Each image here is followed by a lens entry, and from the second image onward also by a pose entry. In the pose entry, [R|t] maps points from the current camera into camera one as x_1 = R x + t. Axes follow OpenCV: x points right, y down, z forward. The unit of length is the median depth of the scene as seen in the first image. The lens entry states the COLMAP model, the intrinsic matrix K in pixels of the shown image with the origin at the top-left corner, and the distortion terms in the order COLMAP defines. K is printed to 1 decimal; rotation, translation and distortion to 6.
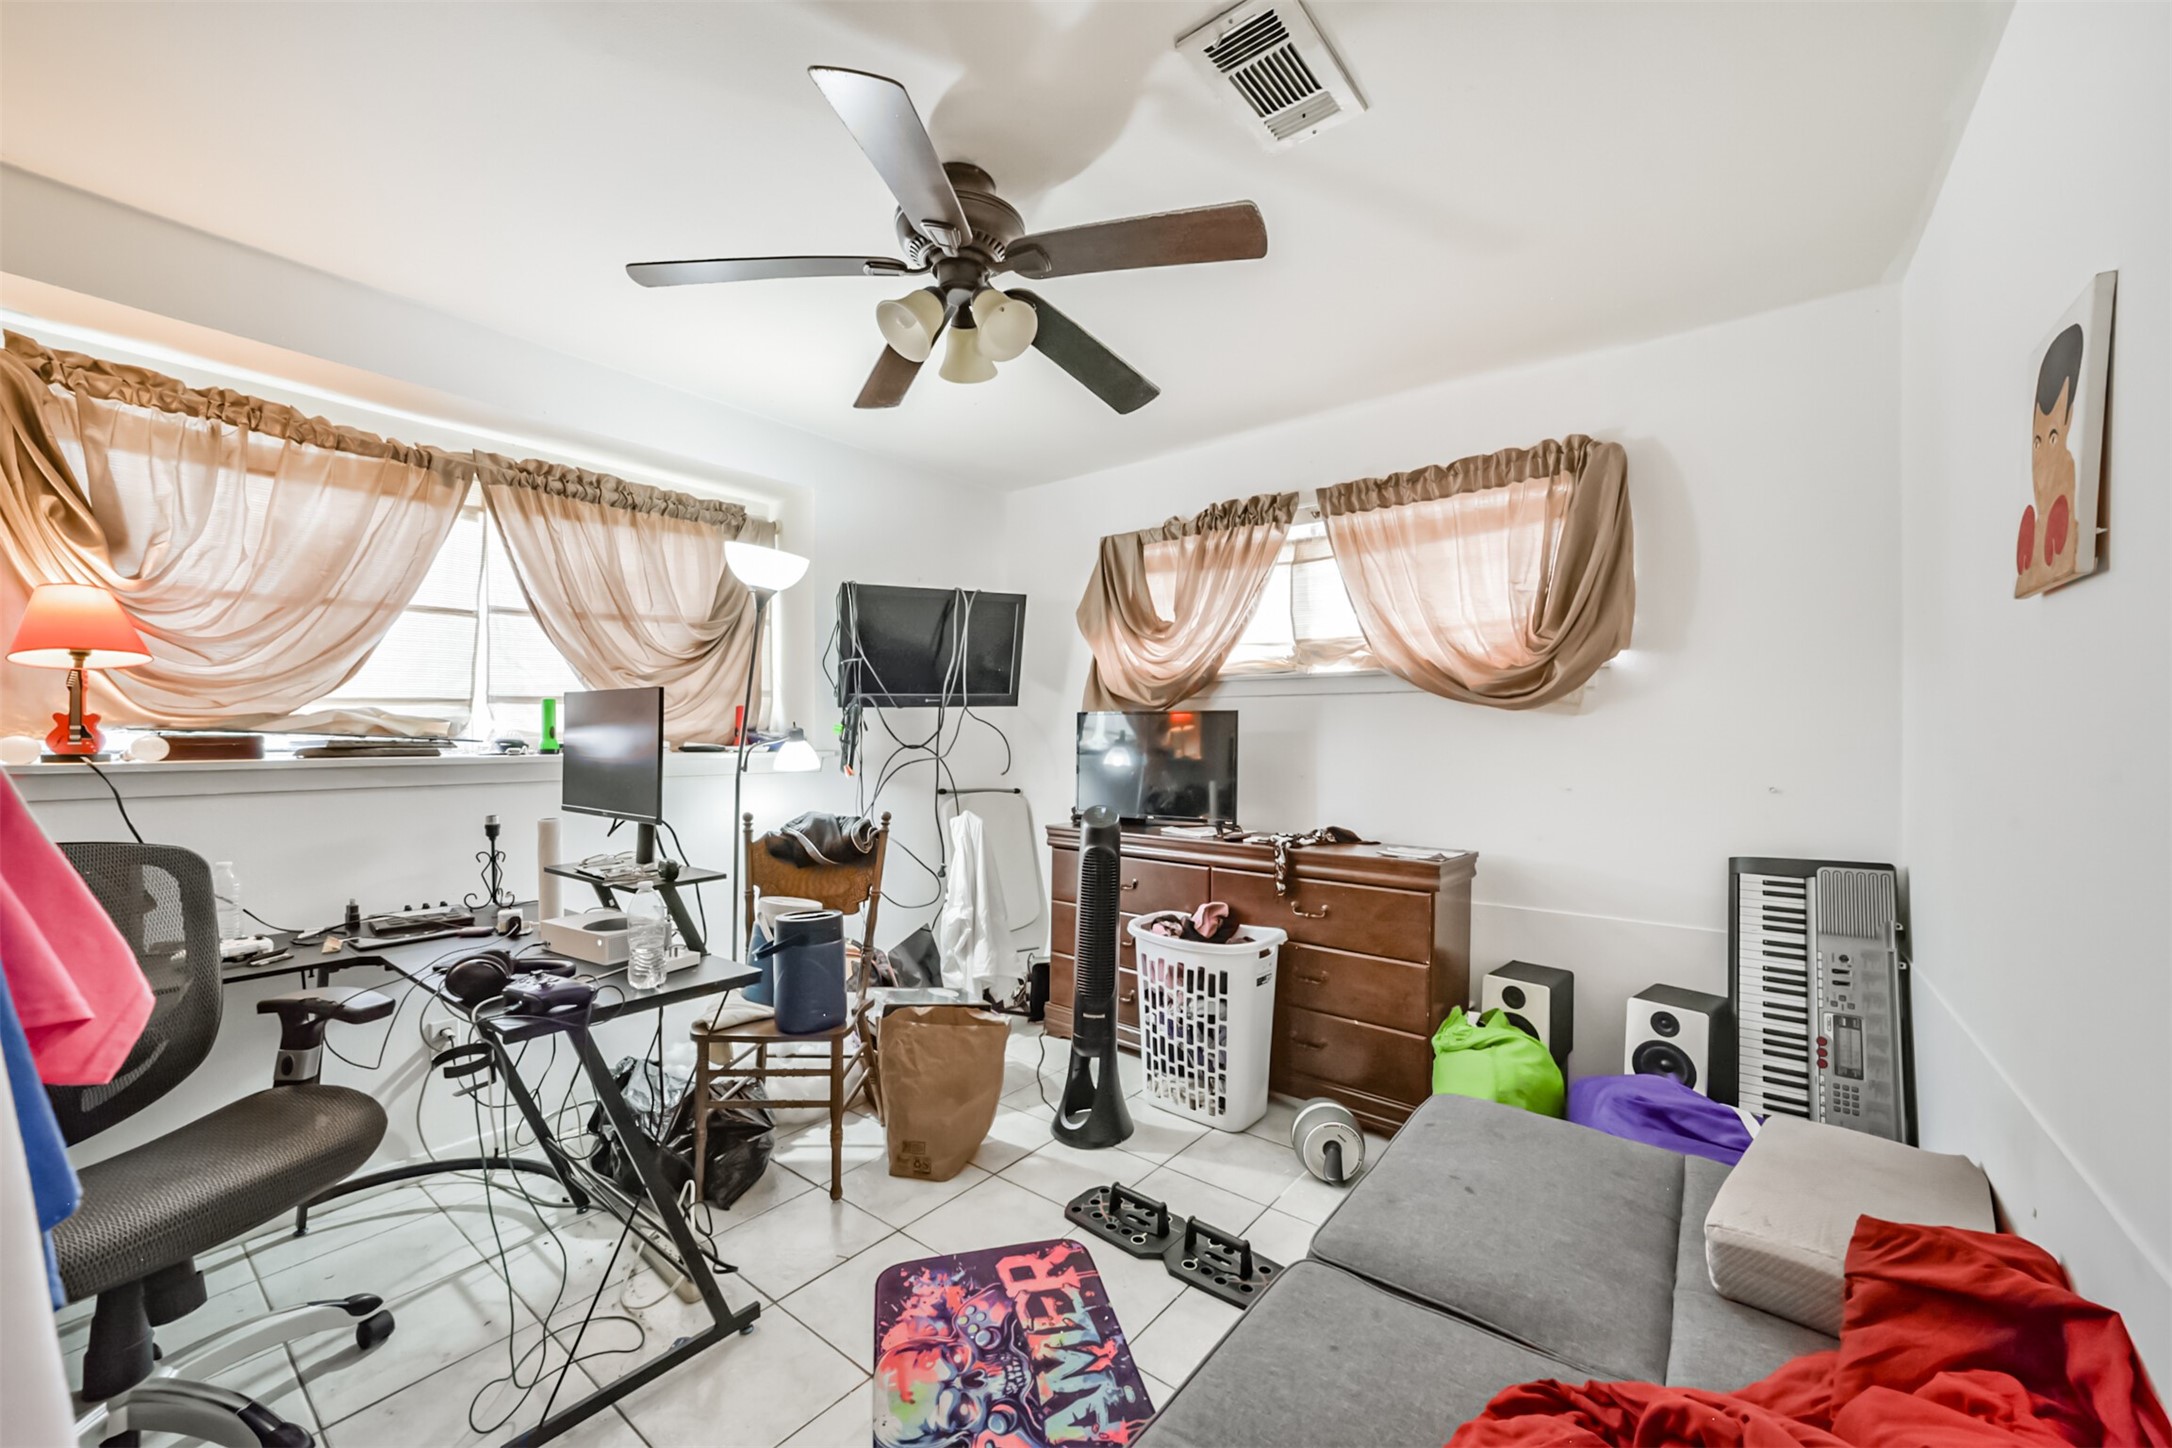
lens RADIAL K [[863.0, 0, 1092.1], [0, 863.0, 729.2], [0, 0, 1]] dist [-0.033650, 0.011972]
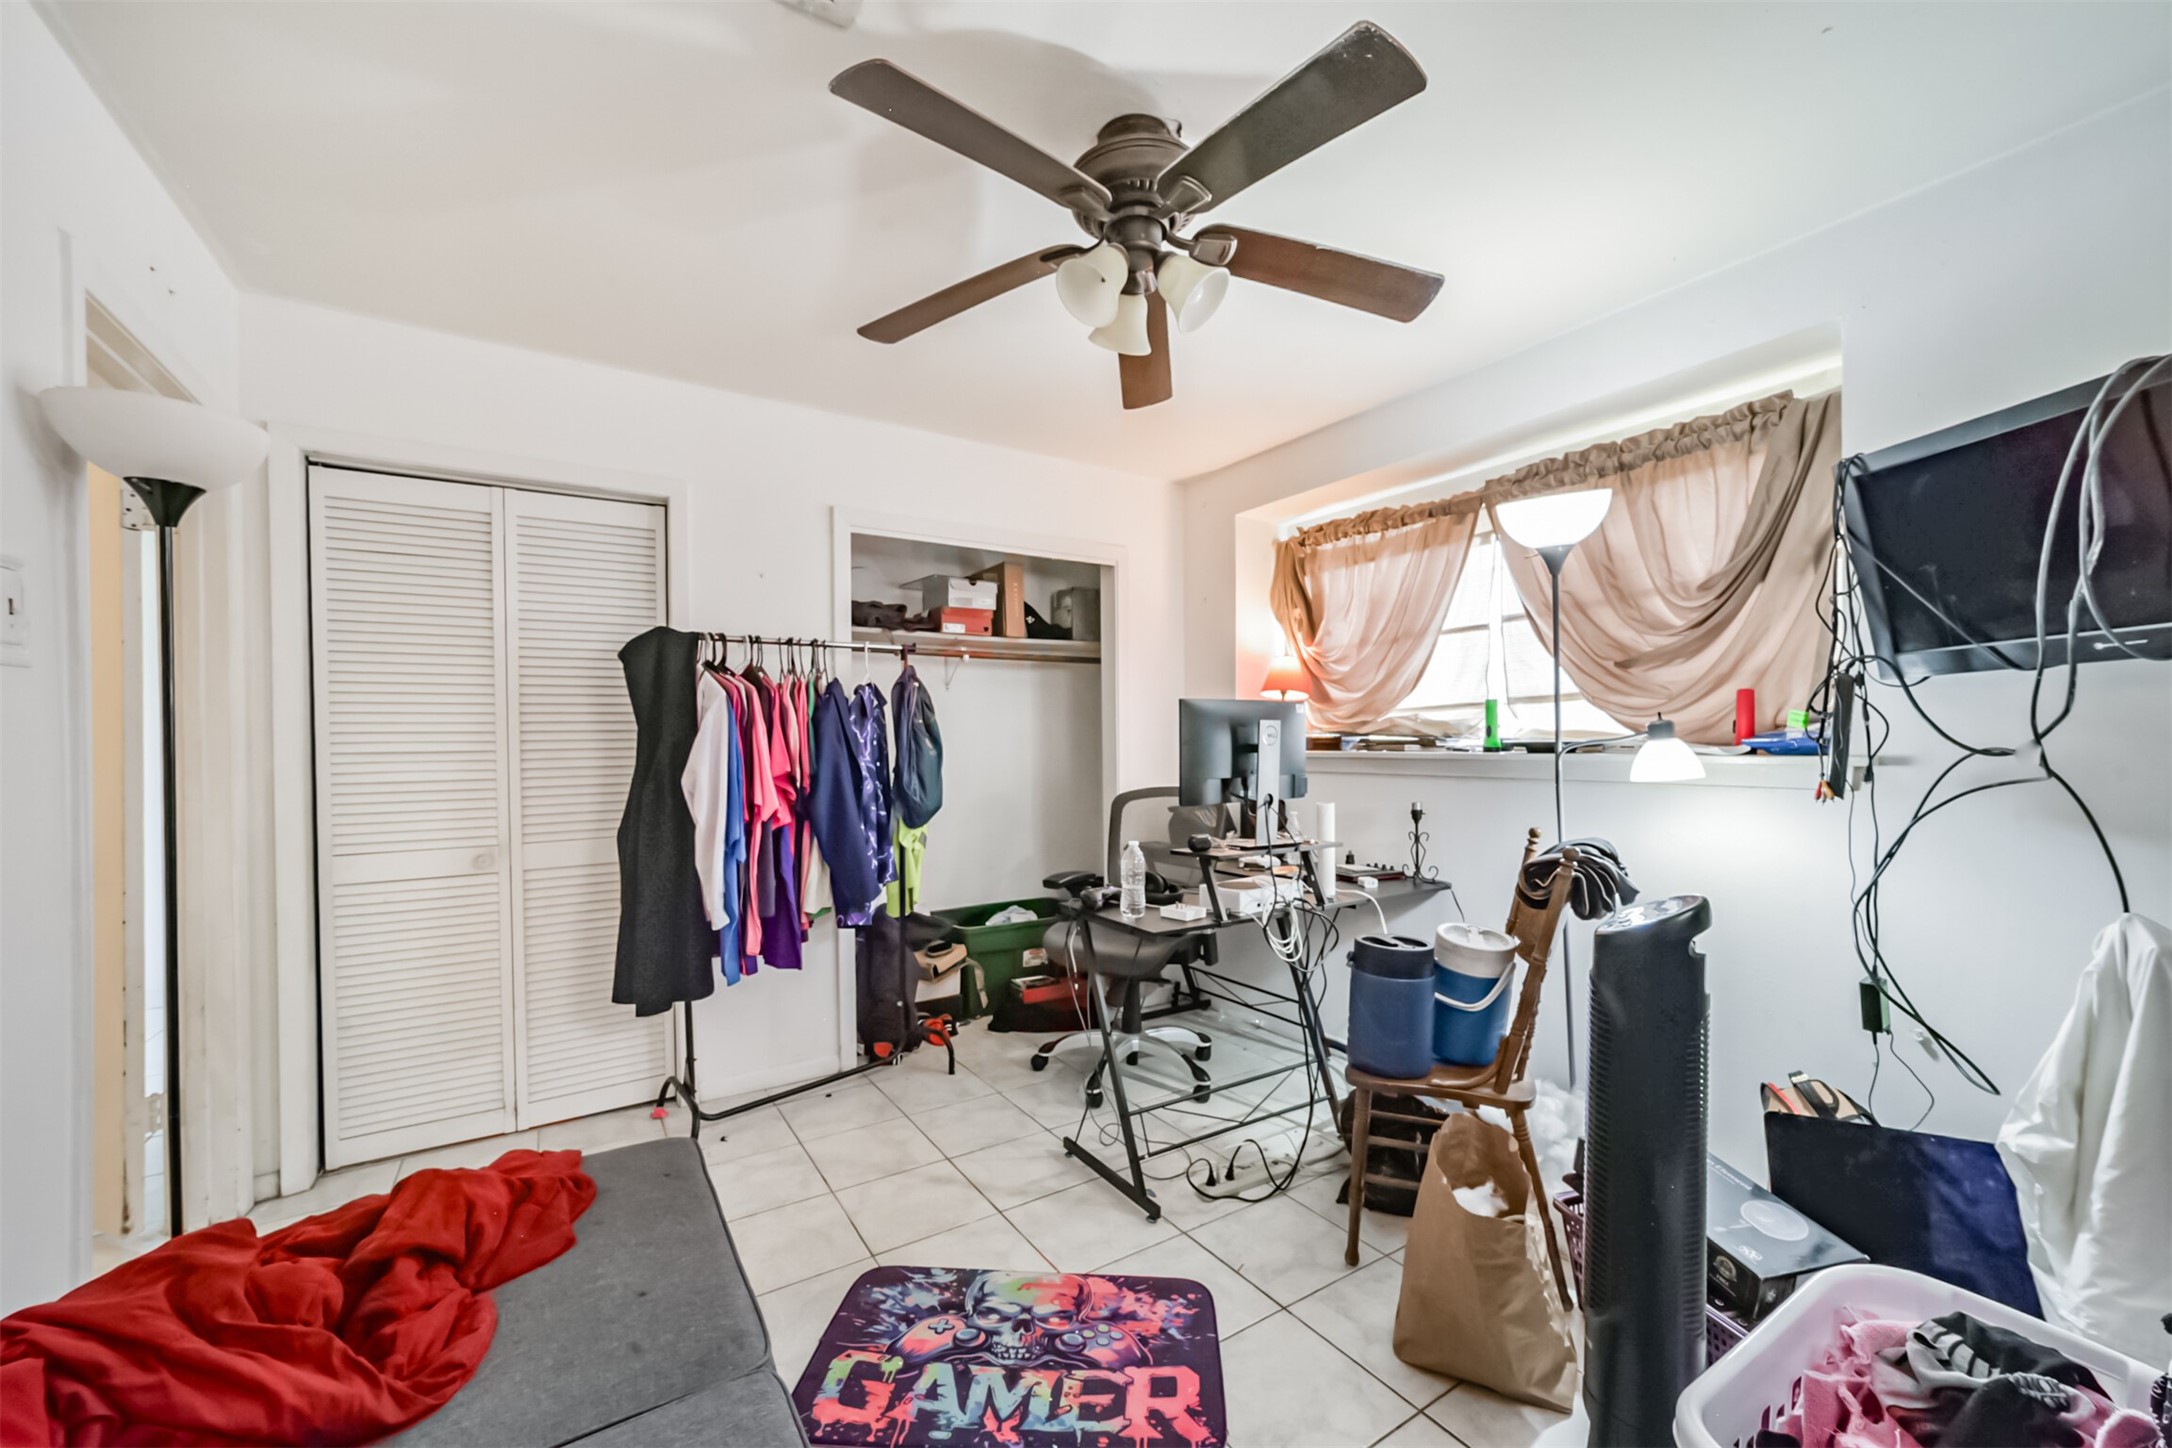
lens RADIAL K [[863.0, 0, 1092.1], [0, 863.0, 729.2], [0, 0, 1]] dist [-0.033650, 0.011972]
pose [[-0.353268, -0.008566, -0.935483, 0.798931], [0.013882, 0.999800, -0.014397, 0.016075], [0.935419, -0.018072, -0.353078, 1.381278]]
